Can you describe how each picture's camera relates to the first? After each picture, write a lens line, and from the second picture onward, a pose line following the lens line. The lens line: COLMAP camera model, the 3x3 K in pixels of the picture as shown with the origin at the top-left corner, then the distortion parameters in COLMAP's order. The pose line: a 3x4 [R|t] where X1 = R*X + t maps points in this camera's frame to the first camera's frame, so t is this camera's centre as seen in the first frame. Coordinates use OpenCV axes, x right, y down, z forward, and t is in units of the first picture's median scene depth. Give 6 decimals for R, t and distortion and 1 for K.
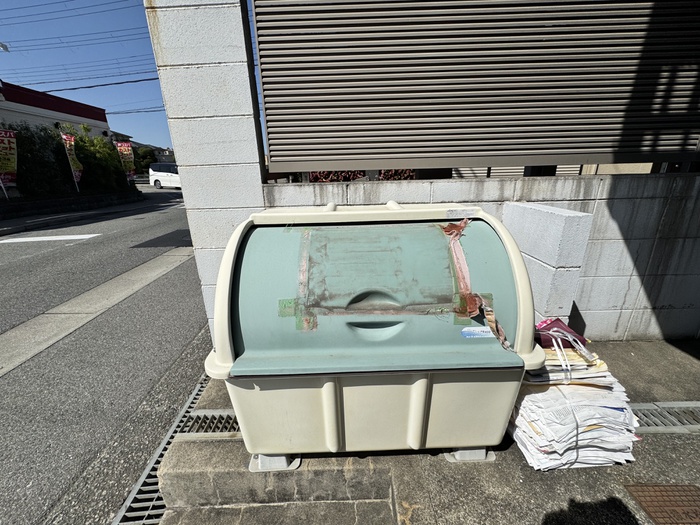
lens RADIAL K [[279.9, 0, 350.0], [0, 279.9, 262.5], [0, 0, 1]] dist [-0.003805, 0.000327]
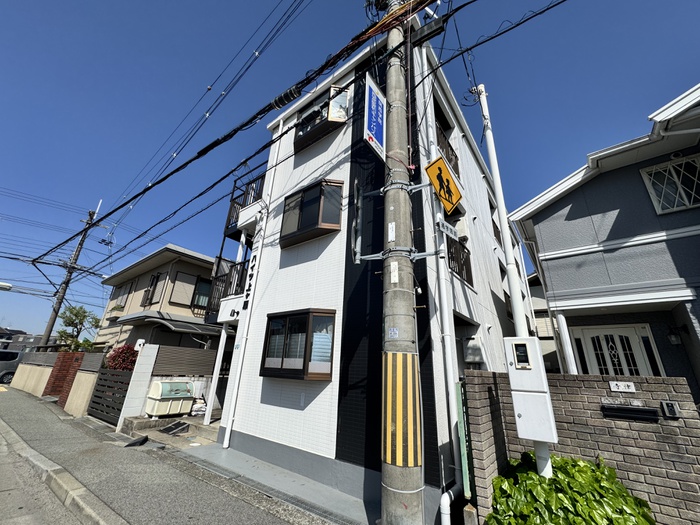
lens RADIAL K [[279.9, 0, 350.0], [0, 279.9, 262.5], [0, 0, 1]] dist [-0.003805, 0.000327]
pose [[0.608696, 0.337365, 0.718104, -2.877743], [0.178000, 0.823954, -0.537974, 1.677465], [-0.773179, 0.455285, 0.441487, -6.005675]]
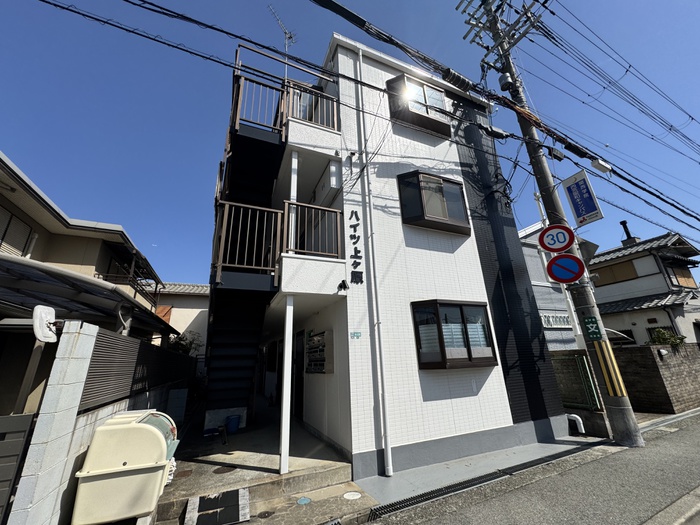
lens RADIAL K [[279.8, 0, 350.0], [0, 279.8, 262.5], [0, 0, 1]] dist [0.000132, -0.000367]
pose [[-0.396546, 0.346046, 0.850296, -3.252728], [0.321433, 0.919939, -0.224484, -0.245194], [-0.859902, 0.184295, -0.476029, 0.134376]]
